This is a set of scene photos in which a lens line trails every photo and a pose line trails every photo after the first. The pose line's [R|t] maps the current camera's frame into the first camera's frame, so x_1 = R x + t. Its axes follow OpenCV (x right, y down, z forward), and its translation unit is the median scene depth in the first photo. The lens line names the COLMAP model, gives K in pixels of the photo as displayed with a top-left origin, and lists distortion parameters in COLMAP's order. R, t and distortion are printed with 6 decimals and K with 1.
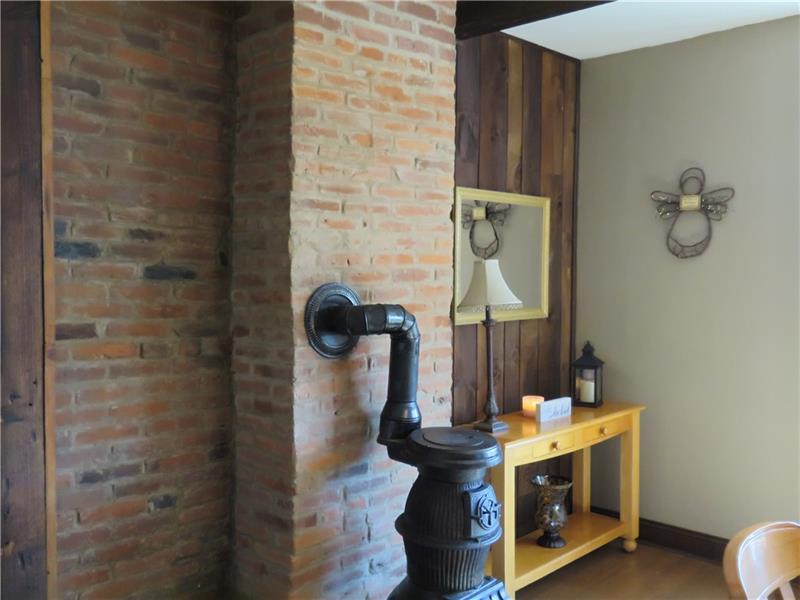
lens RADIAL K [[749.5, 0, 400.0], [0, 749.5, 300.0], [0, 0, 1]] dist [0.001888, 0.001507]
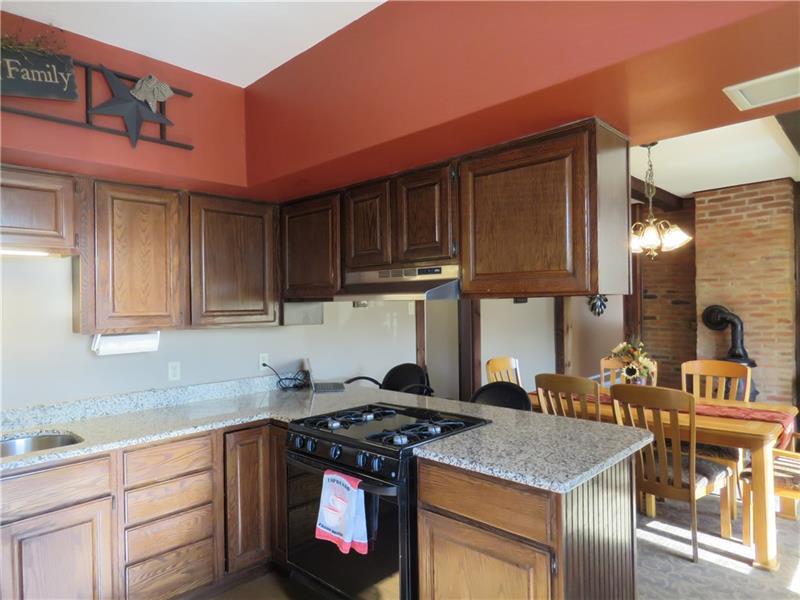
lens RADIAL K [[513.3, 0, 400.0], [0, 513.3, 300.0], [0, 0, 1]] dist [-0.003408, 0.004712]
pose [[0.002469, -0.013558, -0.999905, 1.983875], [-0.025283, 0.999588, -0.013616, 0.017076], [0.999677, 0.025315, 0.002126, -0.273175]]
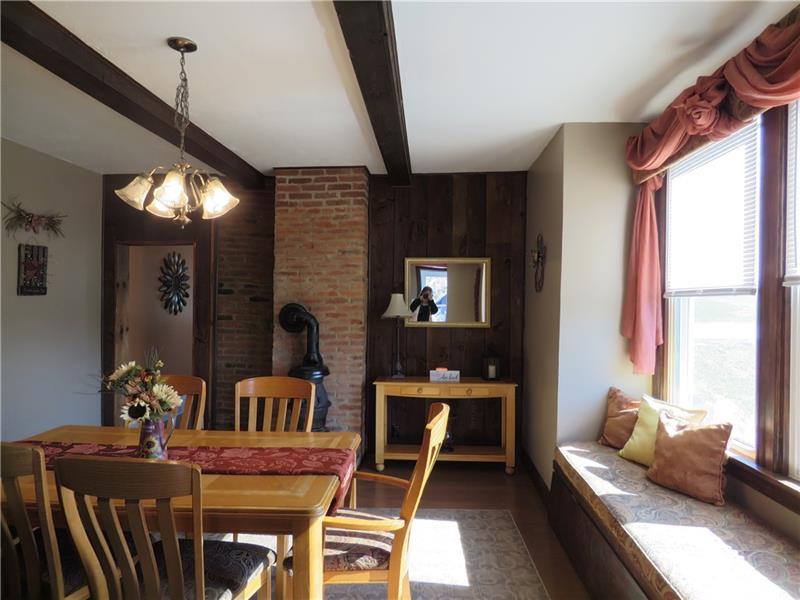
lens RADIAL K [[513.3, 0, 400.0], [0, 513.3, 300.0], [0, 0, 1]] dist [-0.003408, 0.004712]
pose [[0.651039, -0.000104, -0.759044, 1.501001], [-0.035711, 0.998888, -0.030767, 0.007133], [0.758204, 0.047137, 0.650311, 0.132887]]
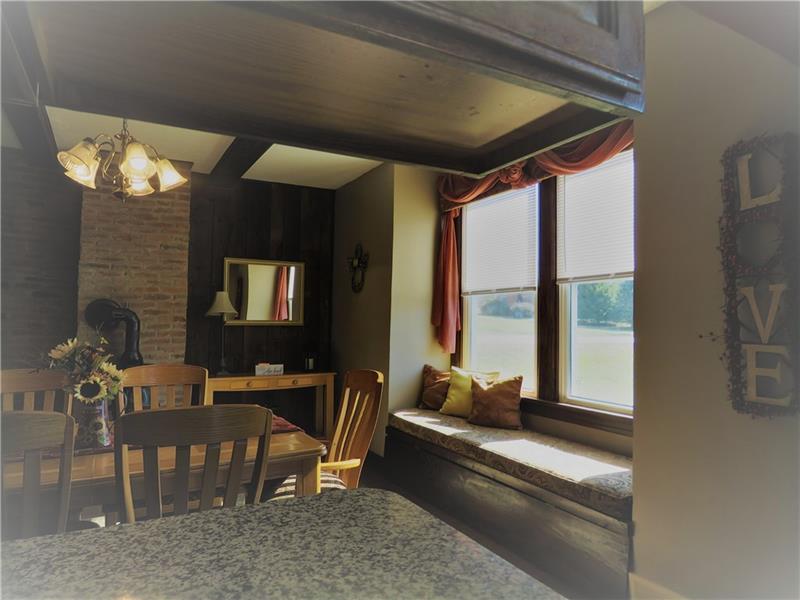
lens RADIAL K [[513.3, 0, 400.0], [0, 513.3, 300.0], [0, 0, 1]] dist [-0.003408, 0.004712]
pose [[0.956282, -0.006148, -0.292381, 1.276225], [-0.018112, 0.996615, -0.080195, 0.093990], [0.291884, 0.081985, 0.952933, -0.259086]]
